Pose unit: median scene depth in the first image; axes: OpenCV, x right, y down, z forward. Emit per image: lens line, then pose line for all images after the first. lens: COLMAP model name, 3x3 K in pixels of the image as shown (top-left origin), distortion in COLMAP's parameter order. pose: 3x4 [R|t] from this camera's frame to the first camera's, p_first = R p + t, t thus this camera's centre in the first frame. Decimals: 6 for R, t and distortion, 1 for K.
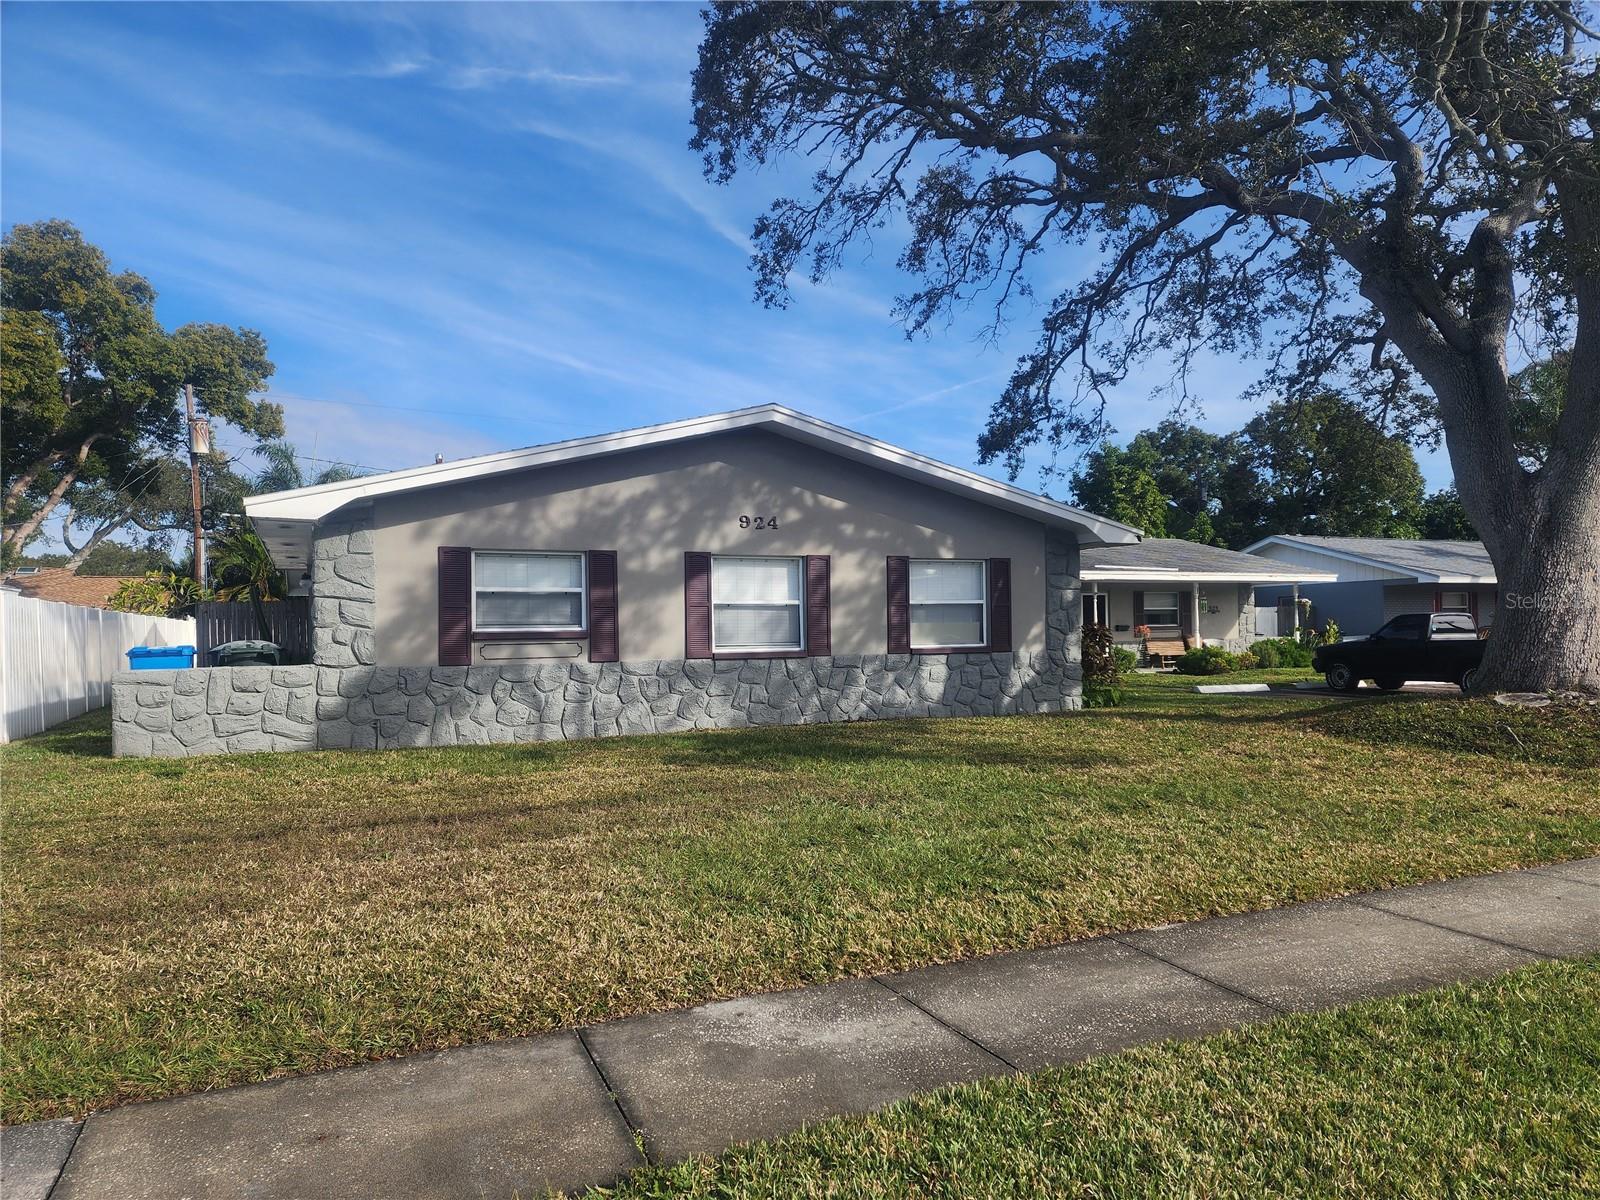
lens RADIAL K [[1079.3, 0, 808.7], [0, 1079.3, 608.7], [0, 0, 1]] dist [0.024099, -0.002094]
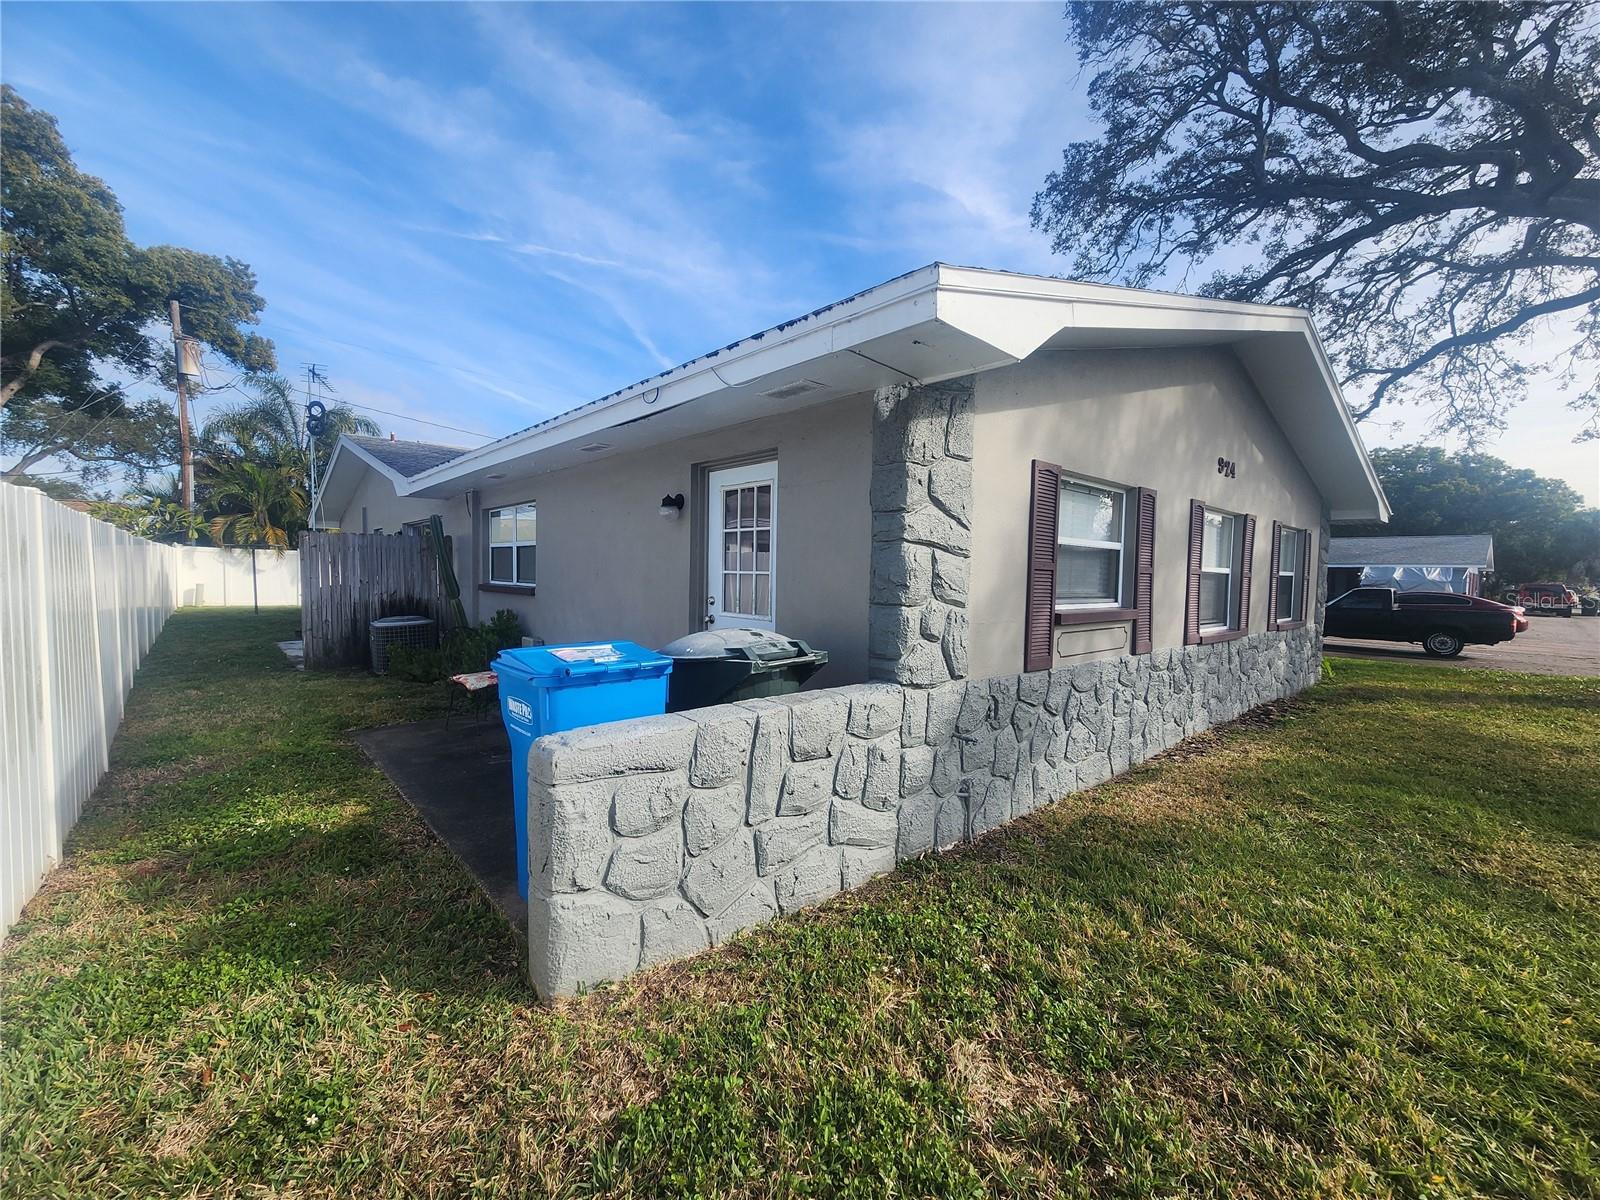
lens RADIAL K [[660.4, 0, 784.2], [0, 660.4, 597.9], [0, 0, 1]] dist [0.003576, 0.001098]
pose [[0.958149, 0.022986, 0.285345, -0.505761], [-0.040842, 0.997551, 0.056785, -0.000387], [-0.283341, -0.066063, 0.956741, 0.638298]]
